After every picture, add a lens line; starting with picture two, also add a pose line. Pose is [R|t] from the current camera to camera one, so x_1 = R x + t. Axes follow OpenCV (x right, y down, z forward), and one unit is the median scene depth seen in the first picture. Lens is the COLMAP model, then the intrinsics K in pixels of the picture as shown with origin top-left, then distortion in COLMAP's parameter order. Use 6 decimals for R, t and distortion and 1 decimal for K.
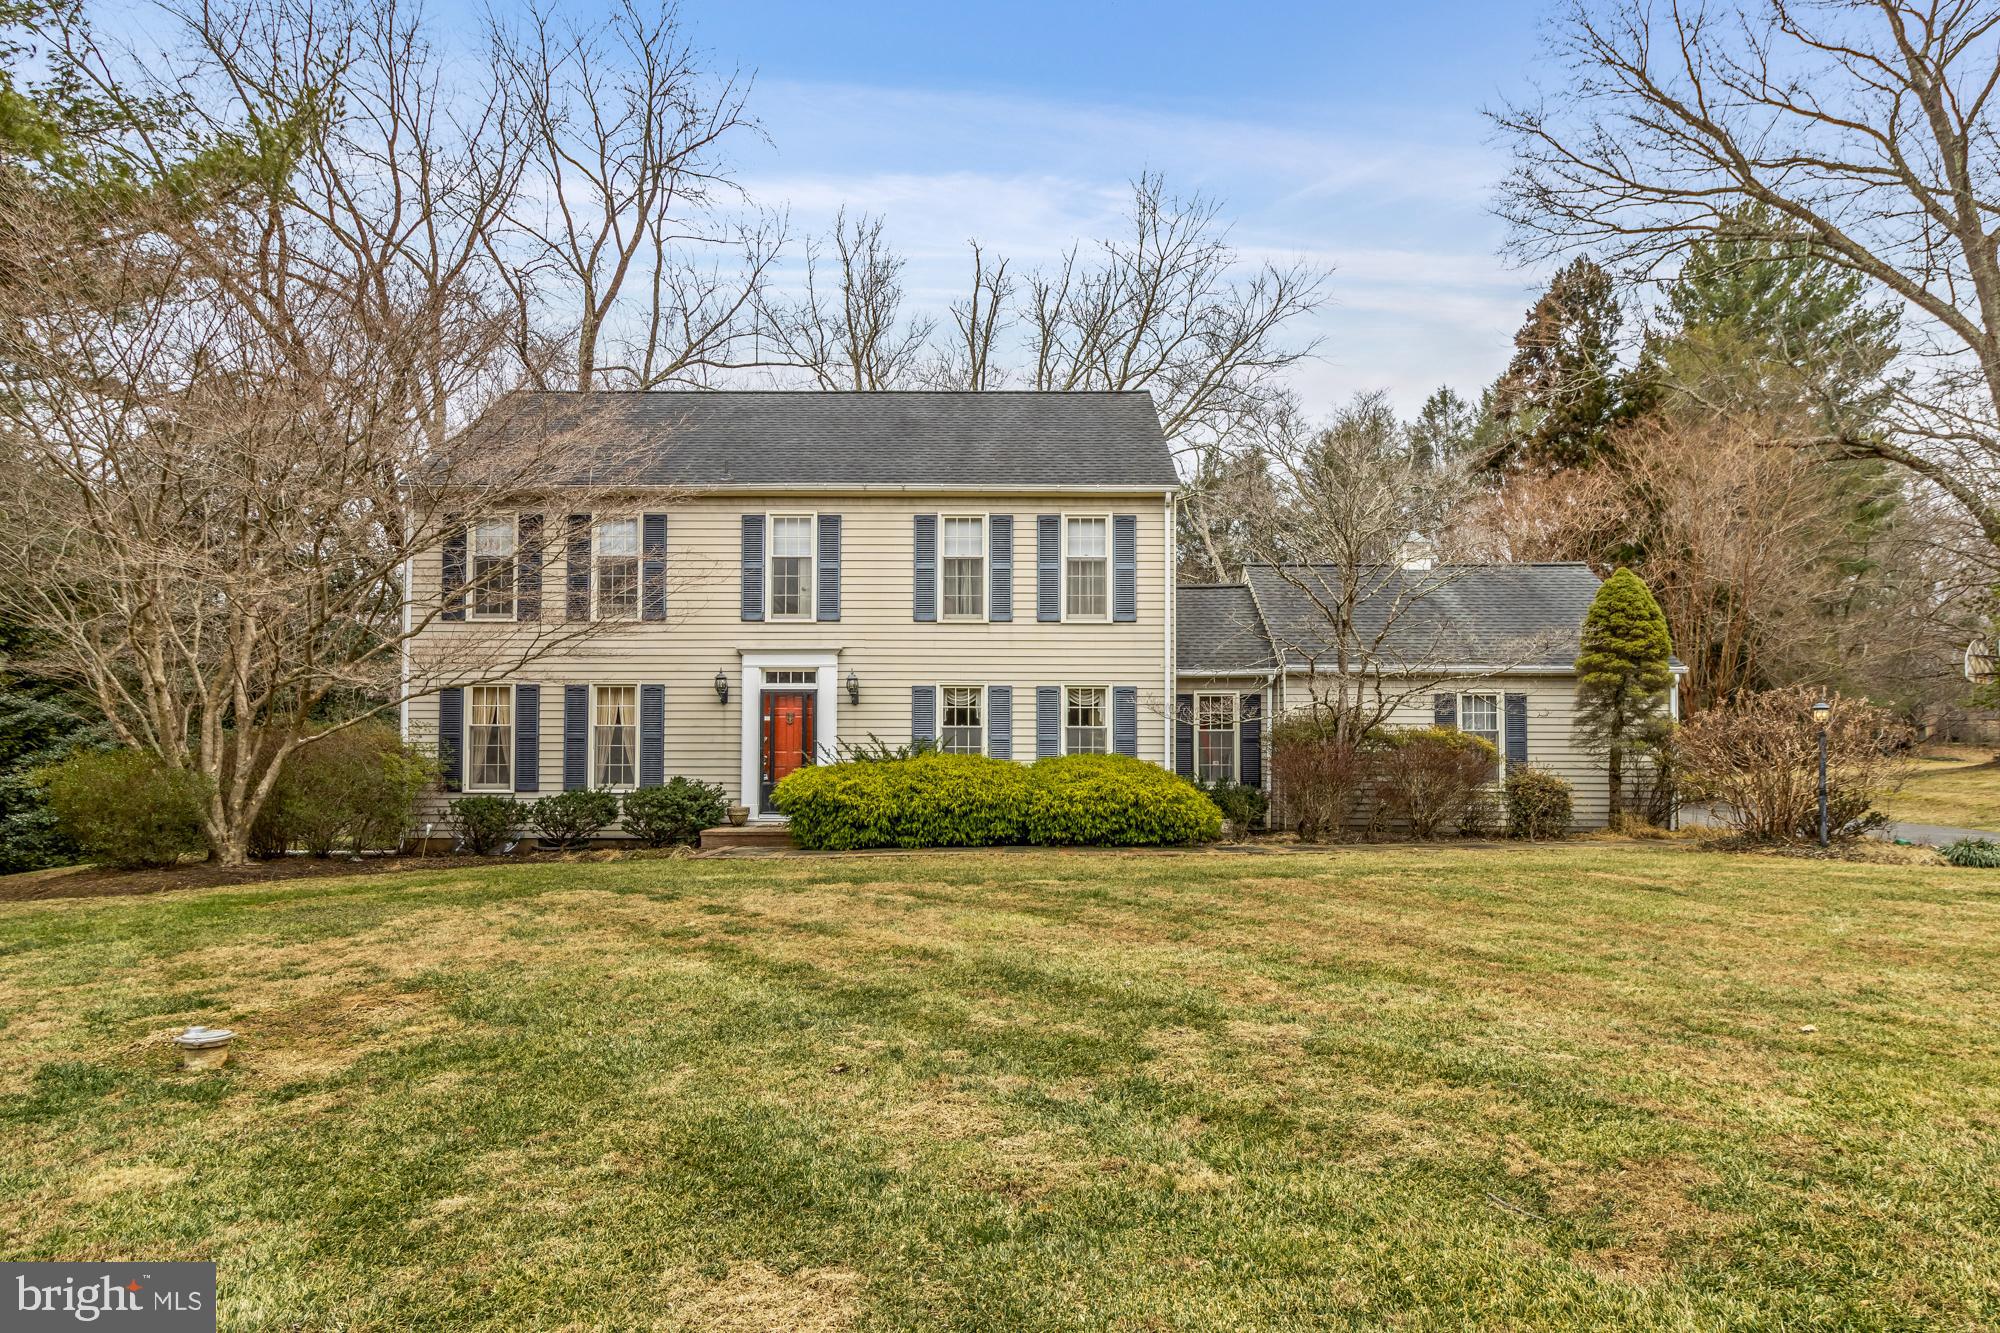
lens RADIAL K [[1232.0, 0, 1006.5], [0, 1232.0, 703.0], [0, 0, 1]] dist [0.015007, -0.001283]
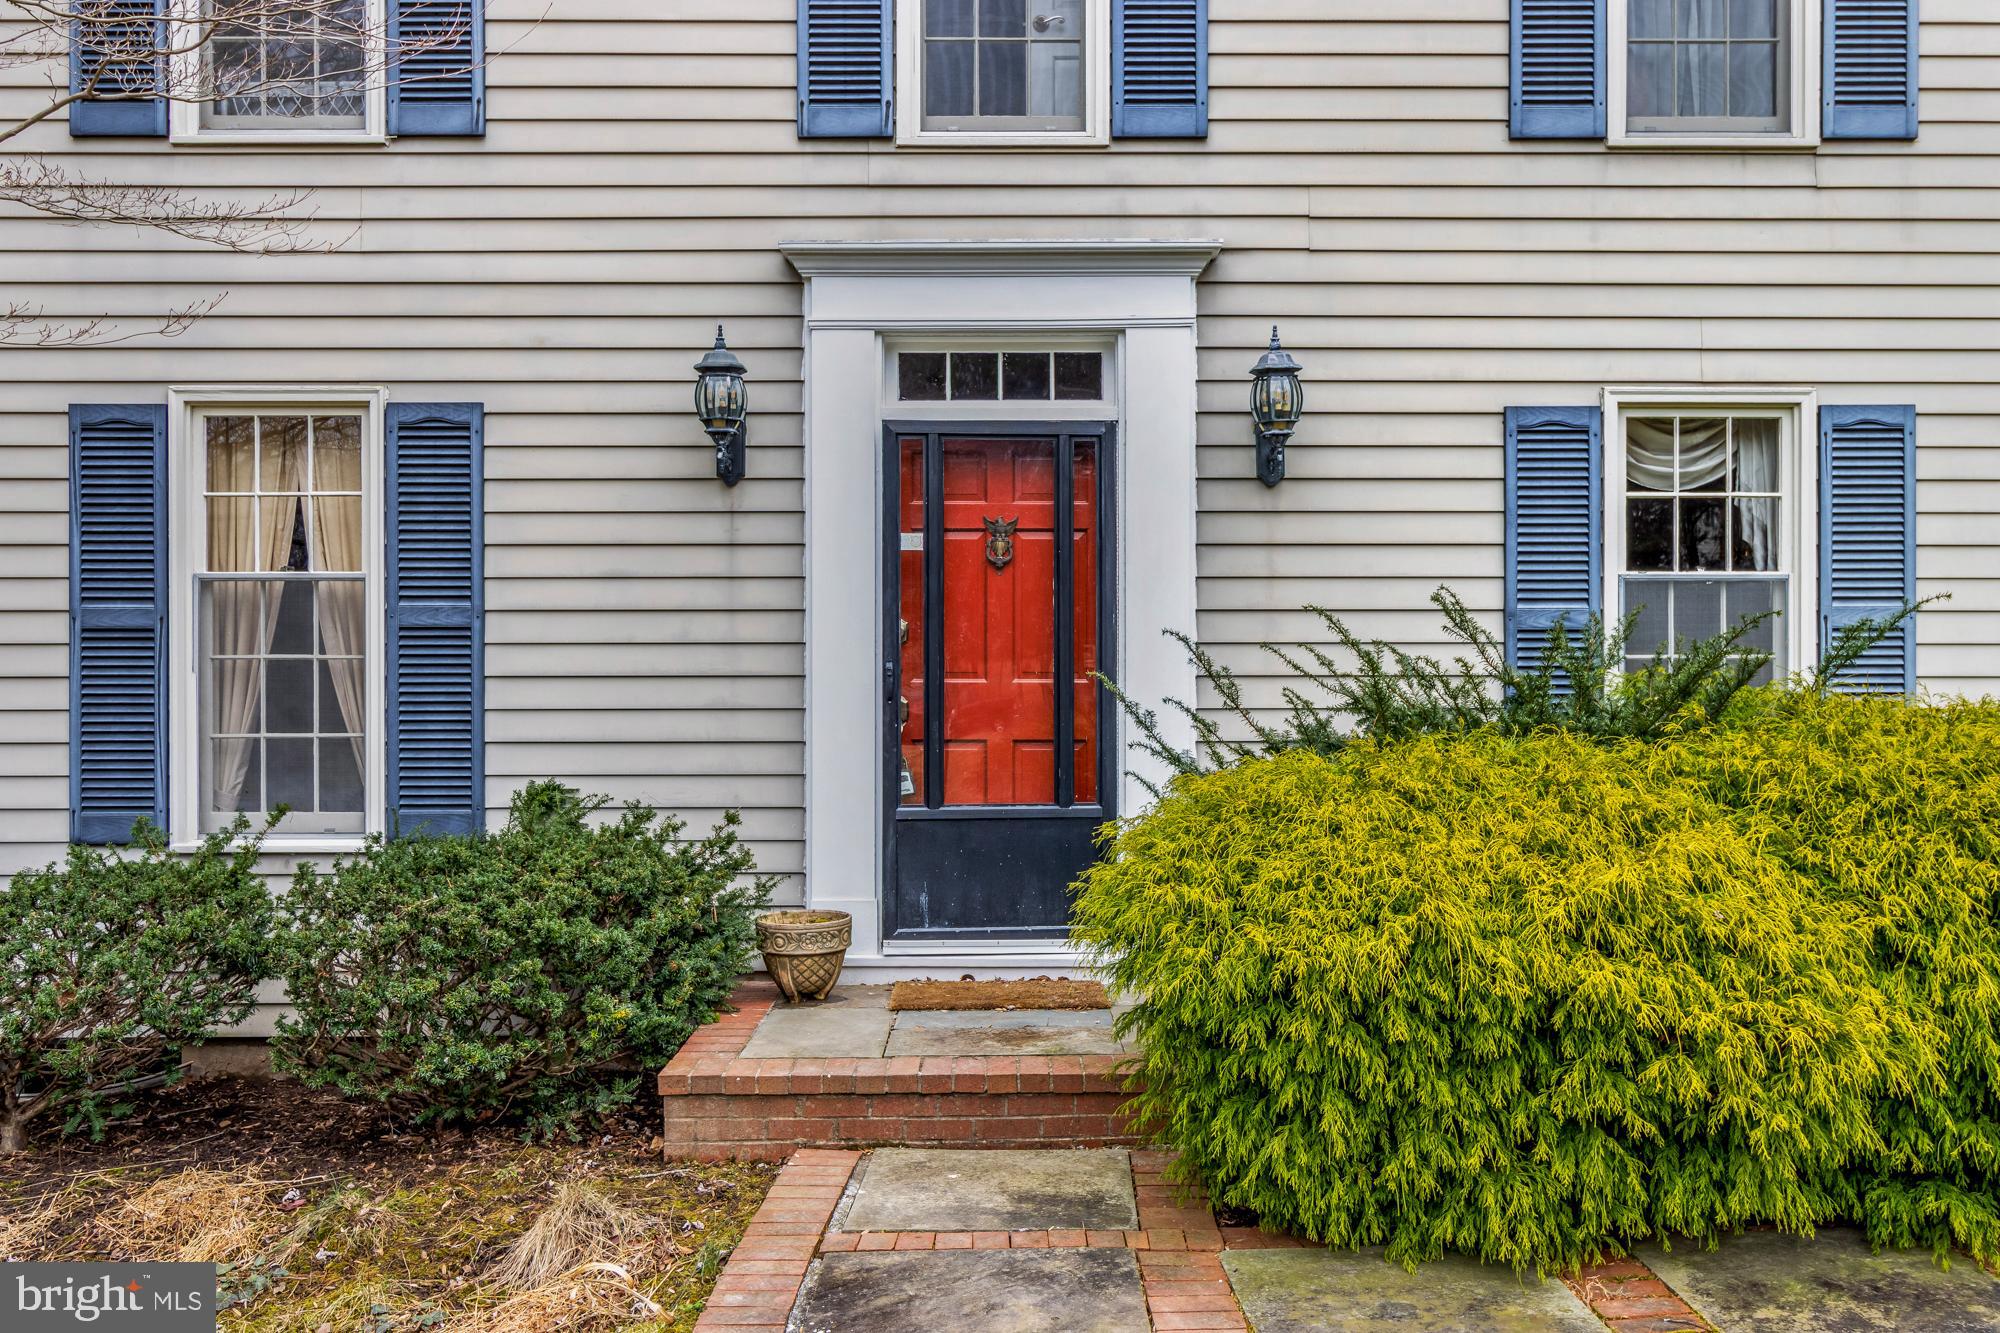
lens RADIAL K [[1618.9, 0, 998.9], [0, 1618.9, 681.2], [0, 0, 1]] dist [-0.002807, 0.006748]
pose [[0.999869, -0.003558, 0.015810, -0.181157], [0.002692, 0.998511, 0.054484, 0.022379], [-0.015980, -0.054434, 0.998389, 0.678459]]
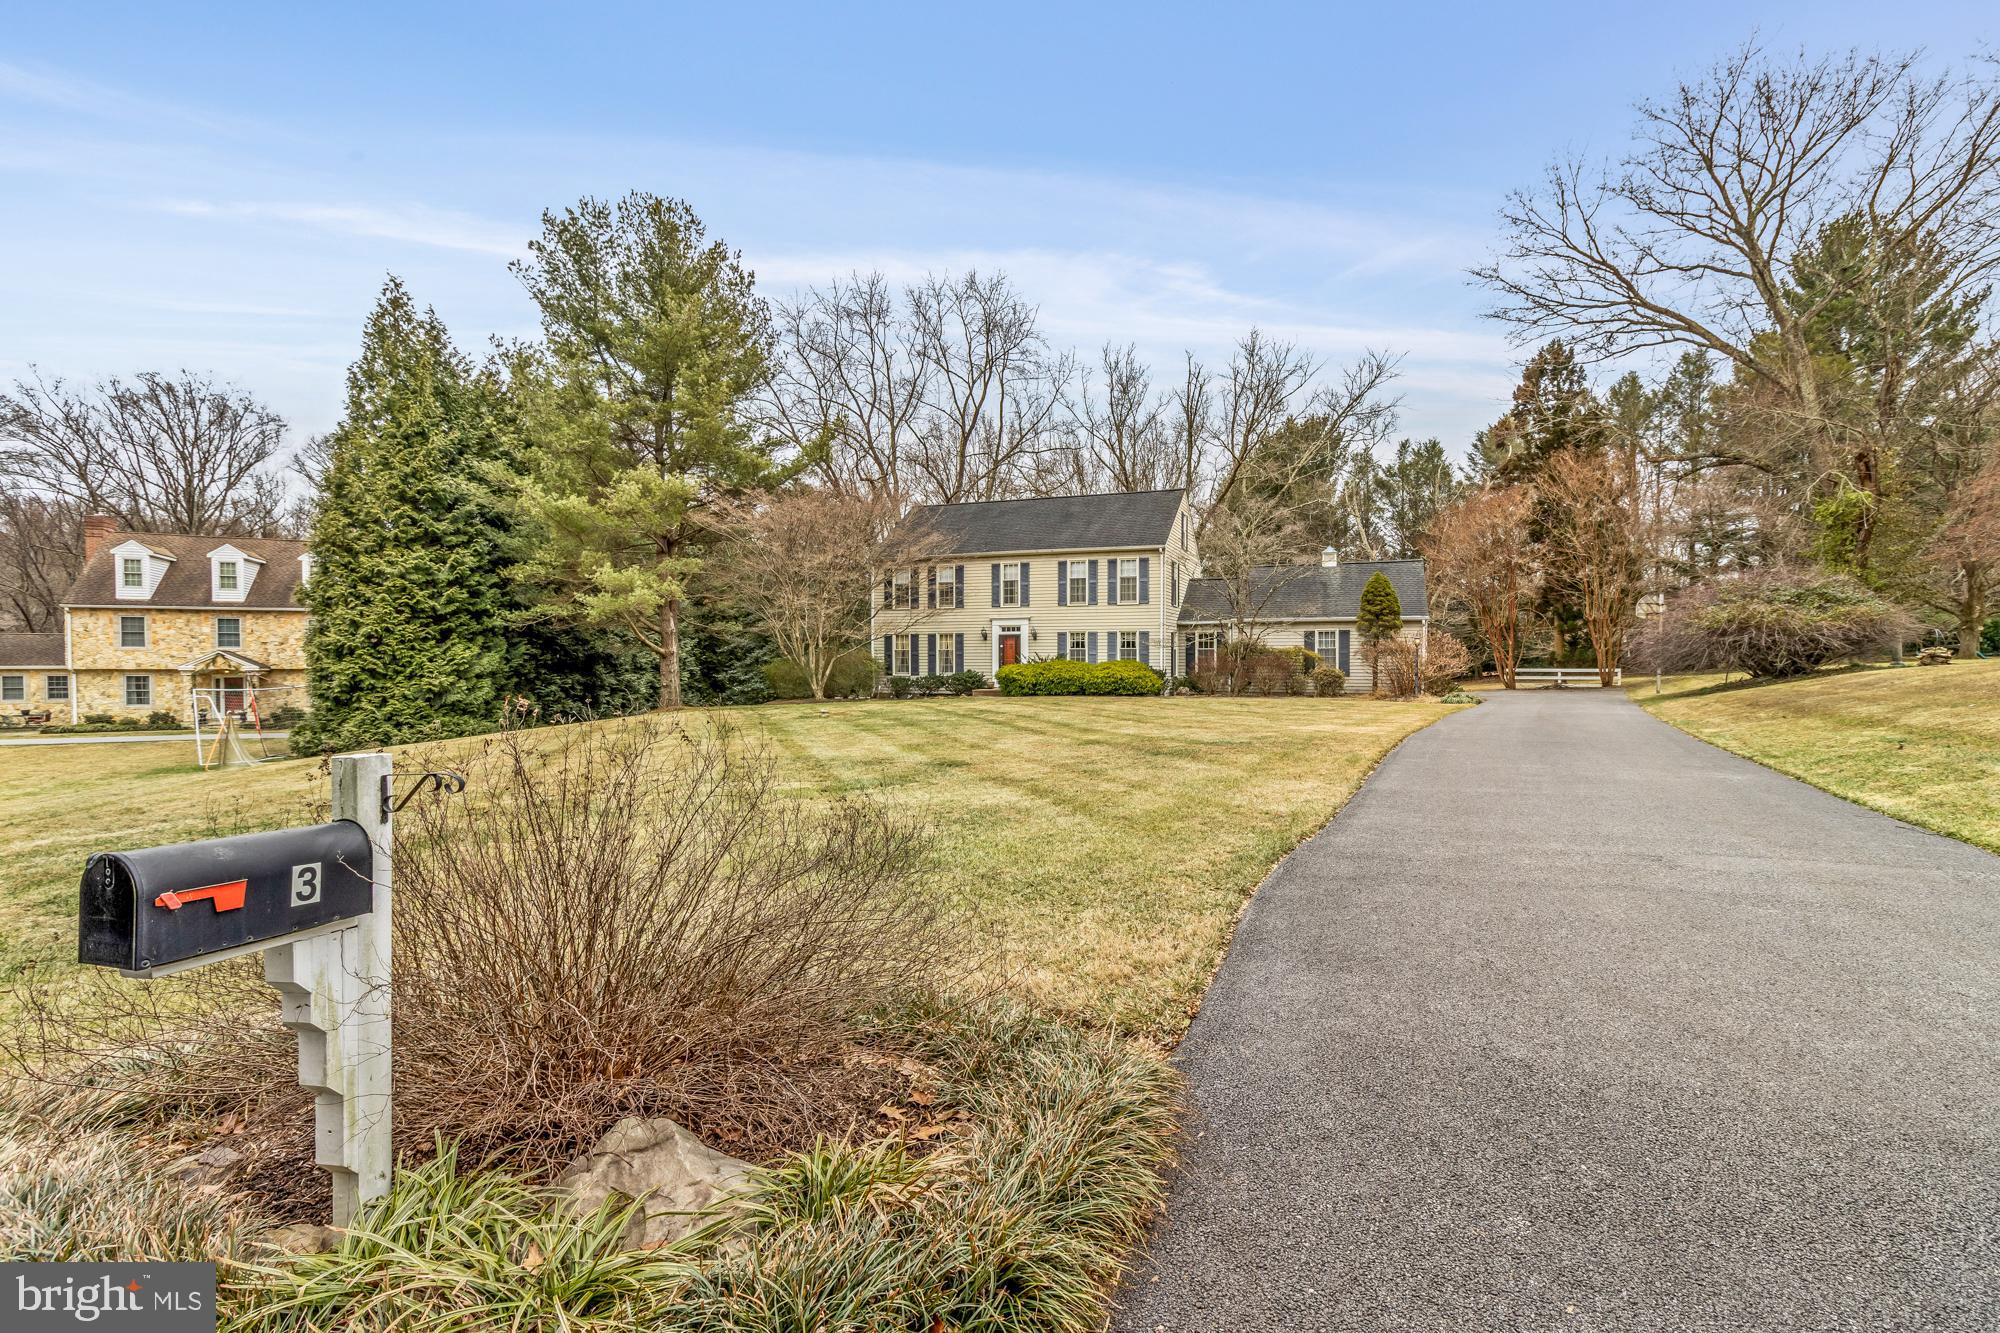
lens RADIAL K [[958.9, 0, 994.1], [0, 958.9, 673.8], [0, 0, 1]] dist [0.005164, 0.000023]
pose [[0.935696, 0.001191, -0.352806, 0.473877], [0.018072, 0.998520, 0.051299, -0.031144], [0.352344, -0.054376, 0.934289, -0.817350]]
